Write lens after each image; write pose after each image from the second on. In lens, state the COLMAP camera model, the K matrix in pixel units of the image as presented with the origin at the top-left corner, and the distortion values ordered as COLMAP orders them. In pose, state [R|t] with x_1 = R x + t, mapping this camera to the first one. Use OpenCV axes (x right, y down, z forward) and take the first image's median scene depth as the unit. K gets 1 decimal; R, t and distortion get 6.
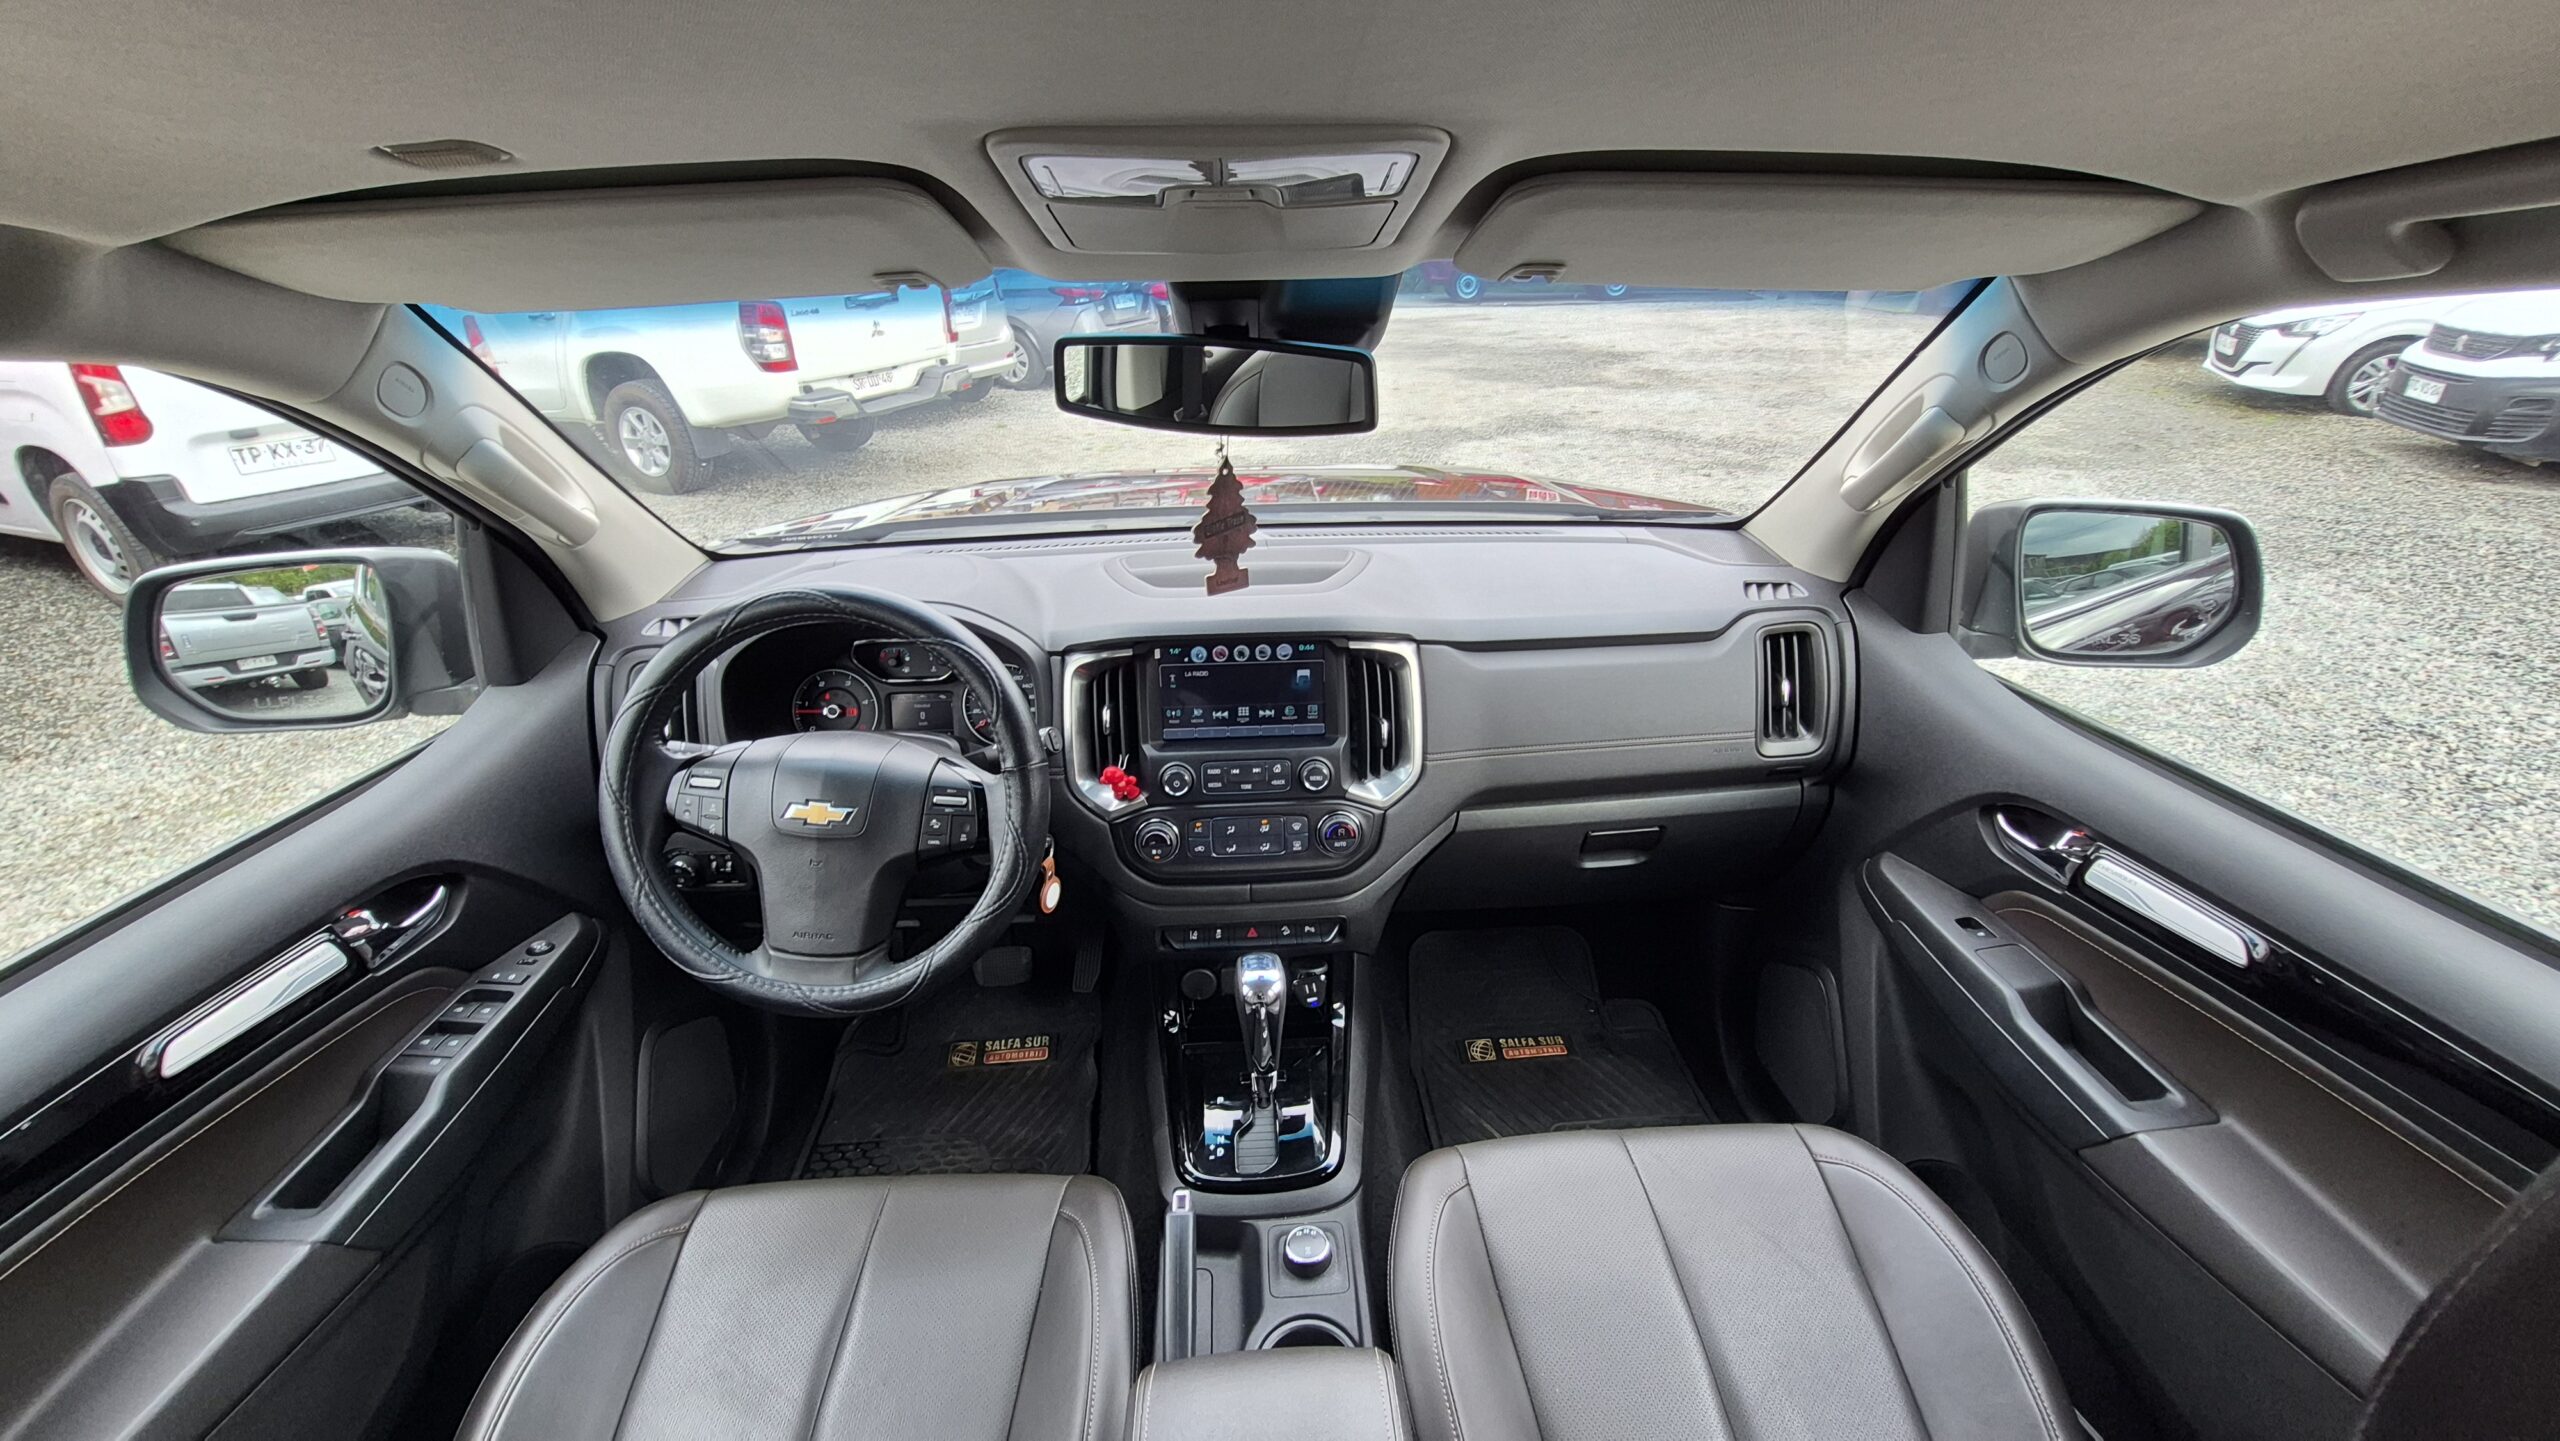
lens RADIAL K [[1016.5, 0, 1288.7], [0, 1016.5, 735.4], [0, 0, 1]] dist [0.005351, -0.000892]
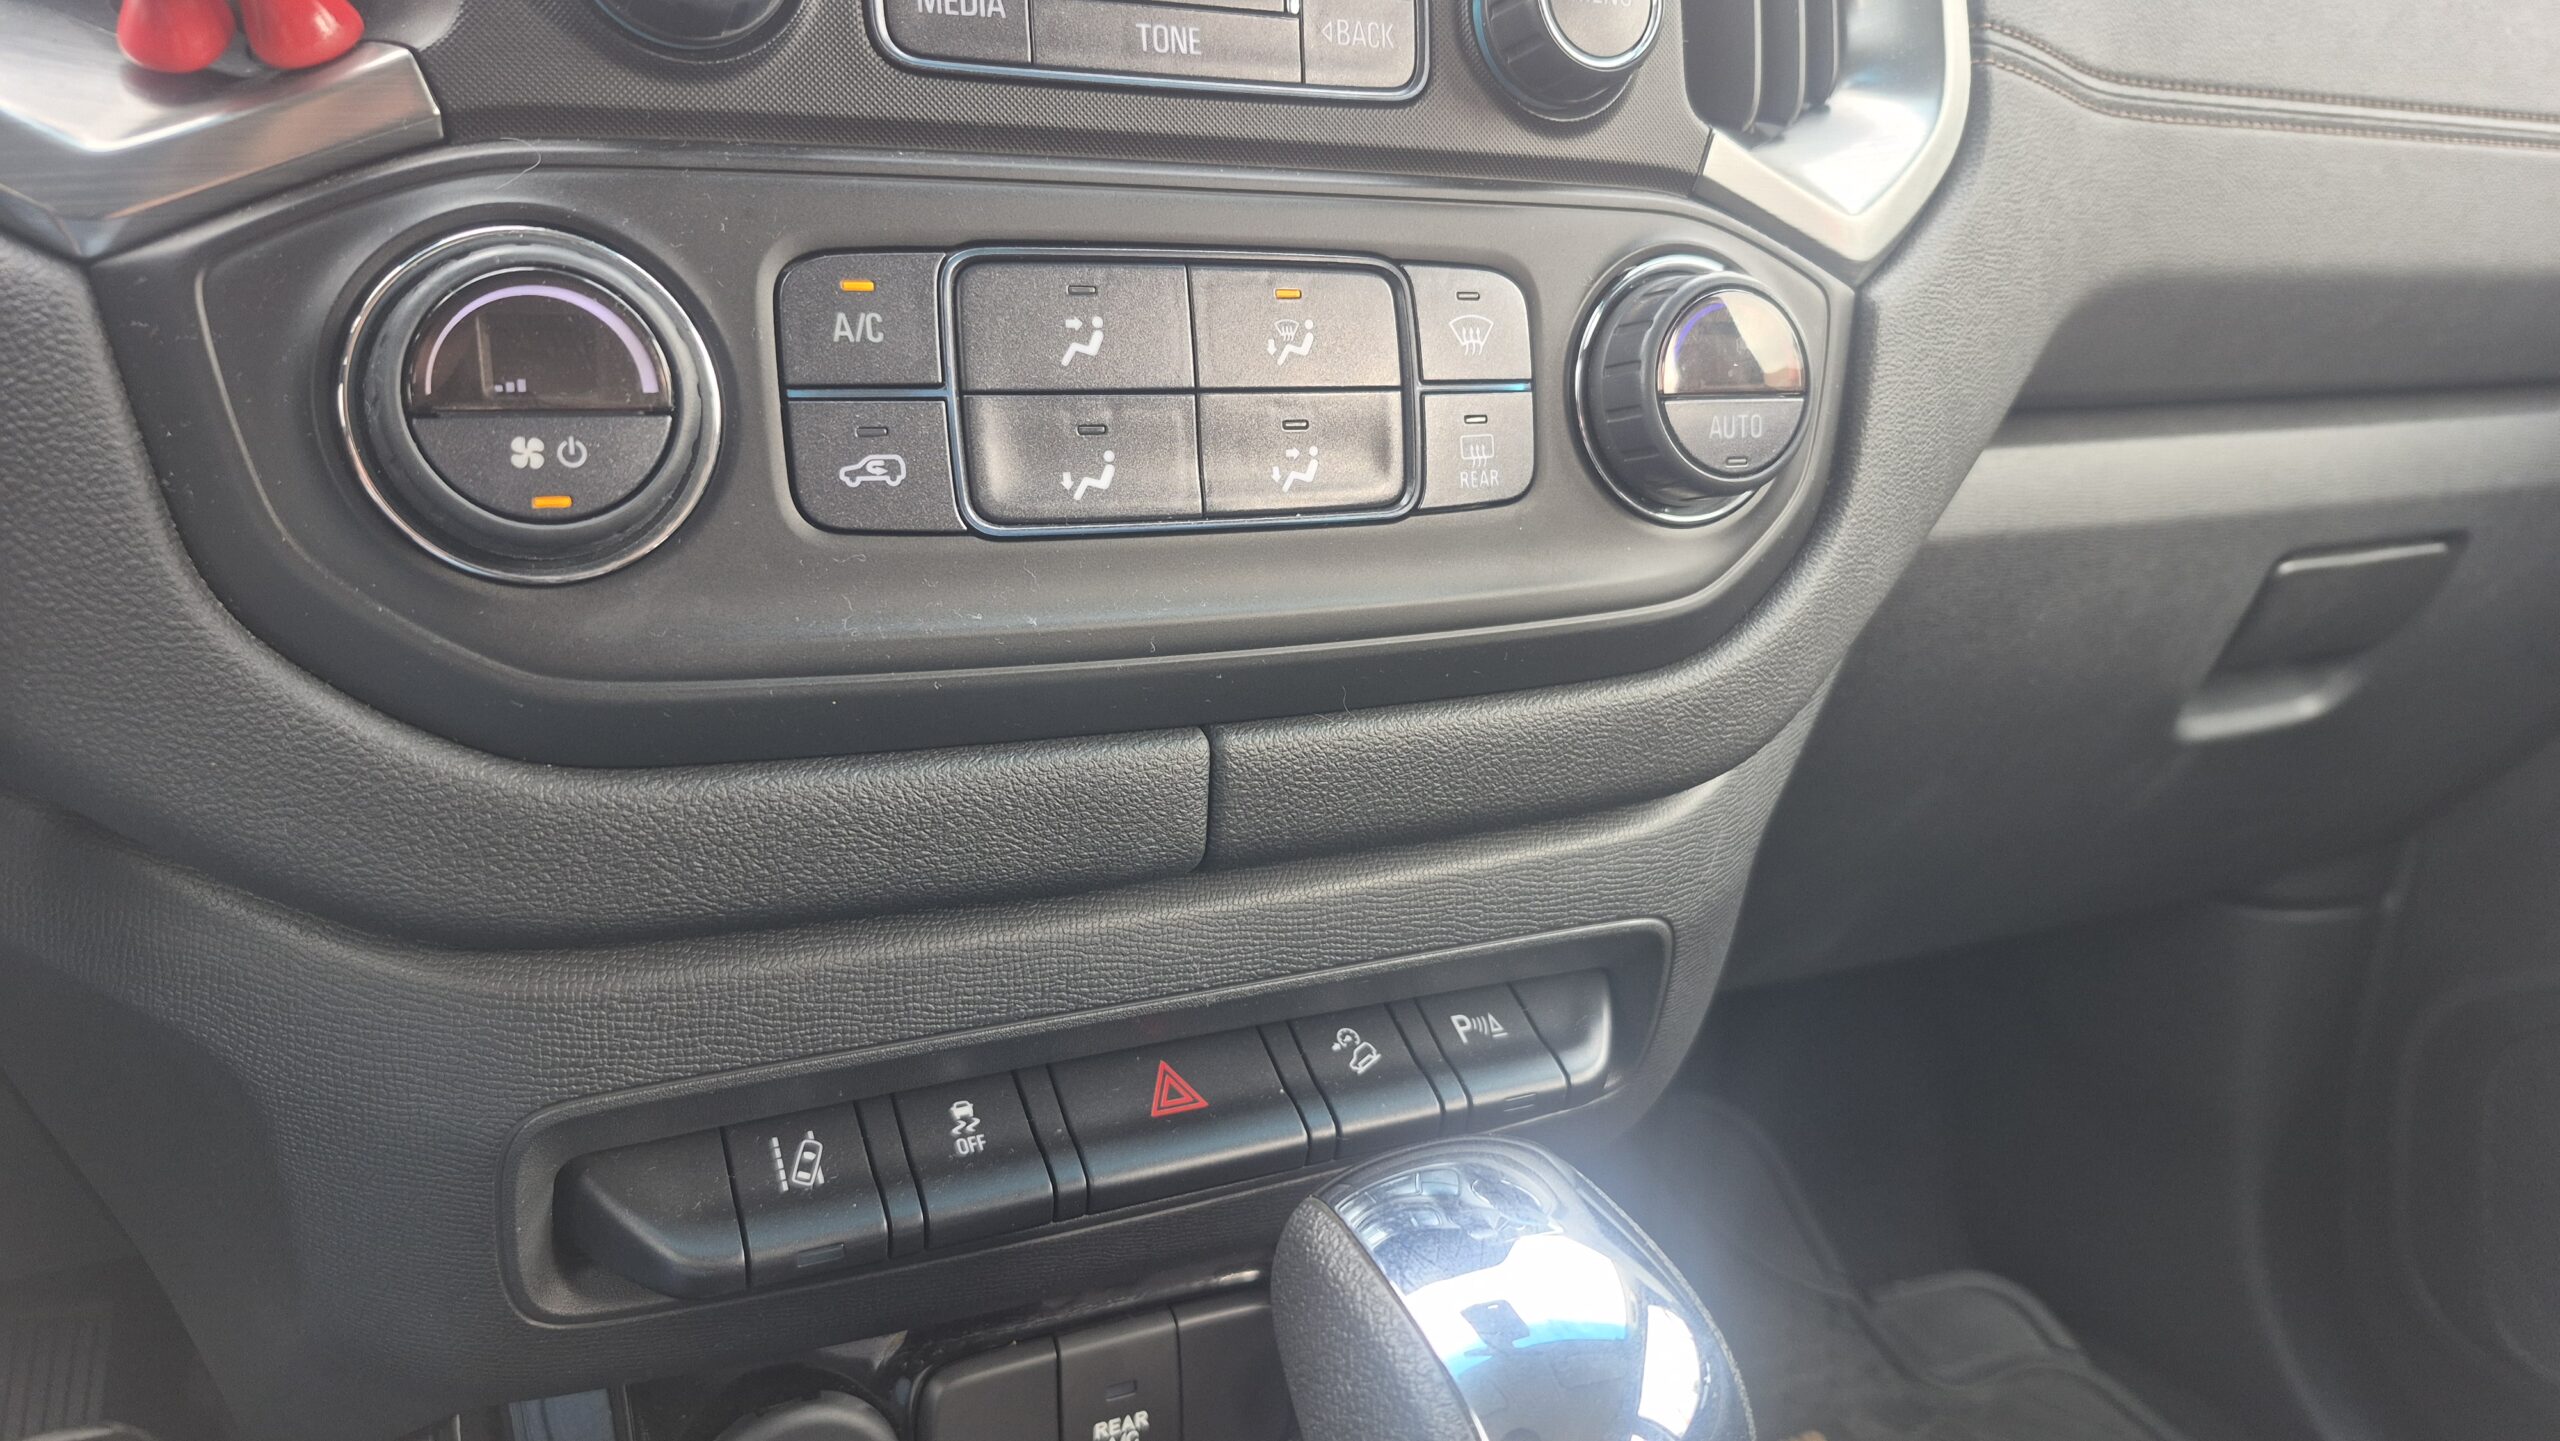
lens RADIAL K [[1788.7, 0, 1263.7], [0, 1788.7, 704.3], [0, 0, 1]] dist [0.068258, -0.073310]
pose [[0.920841, -0.051211, 0.386560, -0.133835], [0.101328, 0.988709, -0.110394, 0.173867], [-0.376542, 0.140825, 0.915633, 0.761341]]
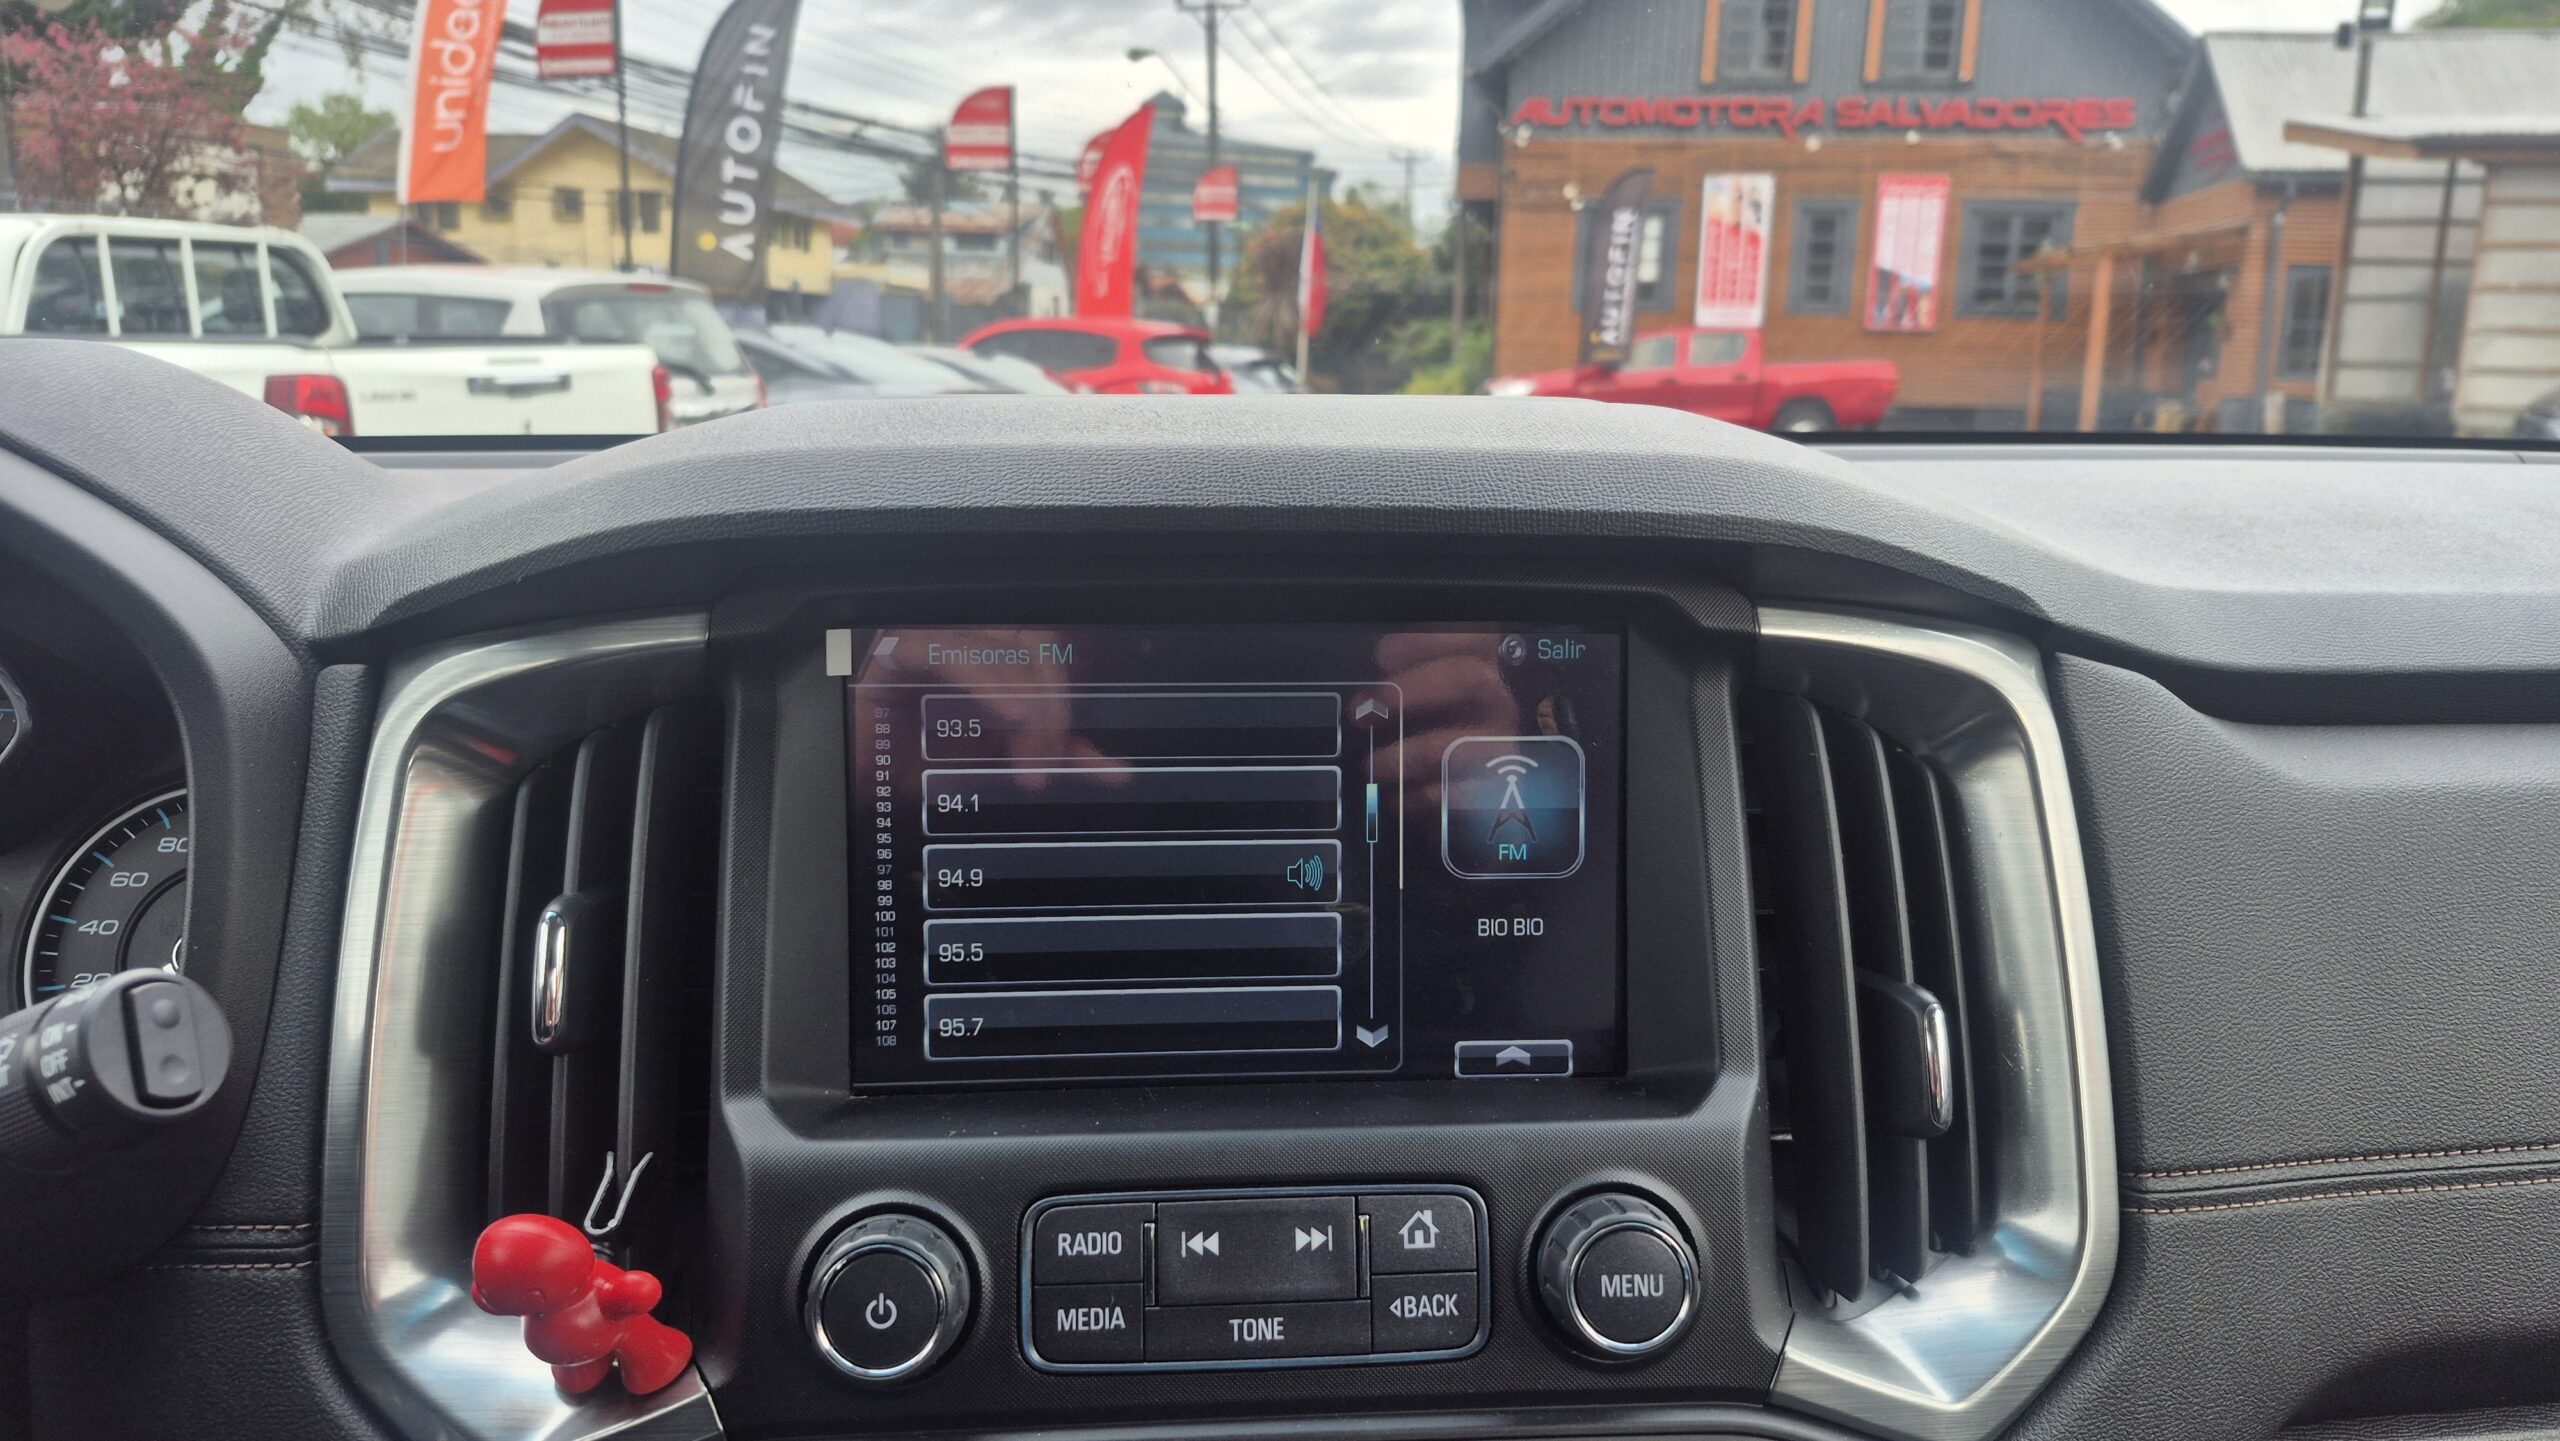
lens RADIAL K [[1788.7, 0, 1289.9], [0, 1788.7, 745.5], [0, 0, 1]] dist [0.068258, -0.073310]
pose [[0.999599, 0.016898, 0.022738, -0.044682], [-0.010591, 0.967332, -0.253293, 0.029356], [-0.026276, 0.252950, 0.967122, 0.640153]]
